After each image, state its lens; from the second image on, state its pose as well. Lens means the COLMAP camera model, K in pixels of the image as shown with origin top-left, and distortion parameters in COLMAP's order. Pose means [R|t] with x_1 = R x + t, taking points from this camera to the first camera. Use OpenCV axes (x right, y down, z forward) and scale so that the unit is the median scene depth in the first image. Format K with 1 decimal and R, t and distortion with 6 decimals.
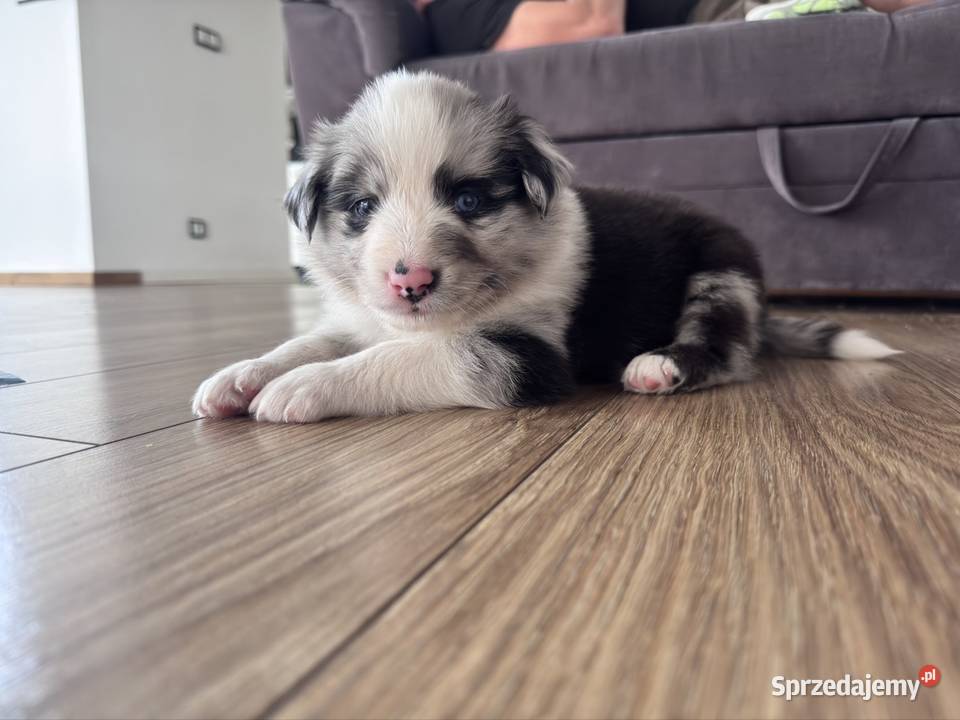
lens RADIAL K [[642.9, 0, 492.3], [0, 642.9, 361.1], [0, 0, 1]] dist [0.002410, -0.015004]
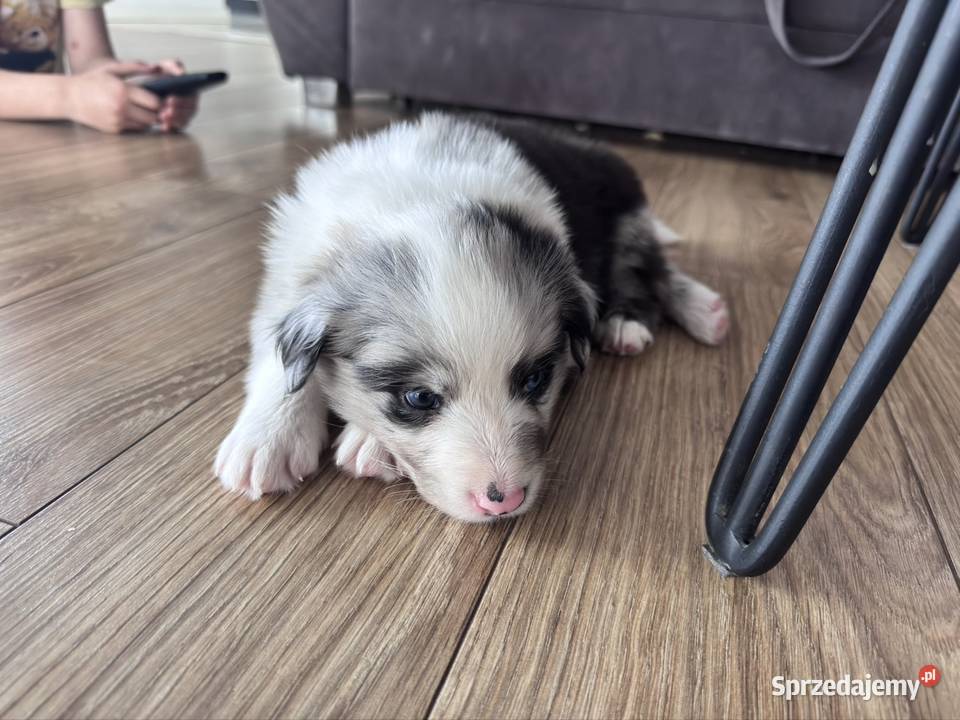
lens RADIAL K [[642.9, 0, 475.1], [0, 642.9, 335.3], [0, 0, 1]] dist [0.002410, -0.015004]
pose [[0.995653, 0.062264, 0.069276, -0.021674], [-0.081650, 0.941336, 0.327444, -0.424775], [-0.044824, -0.331676, 0.942328, 0.152812]]
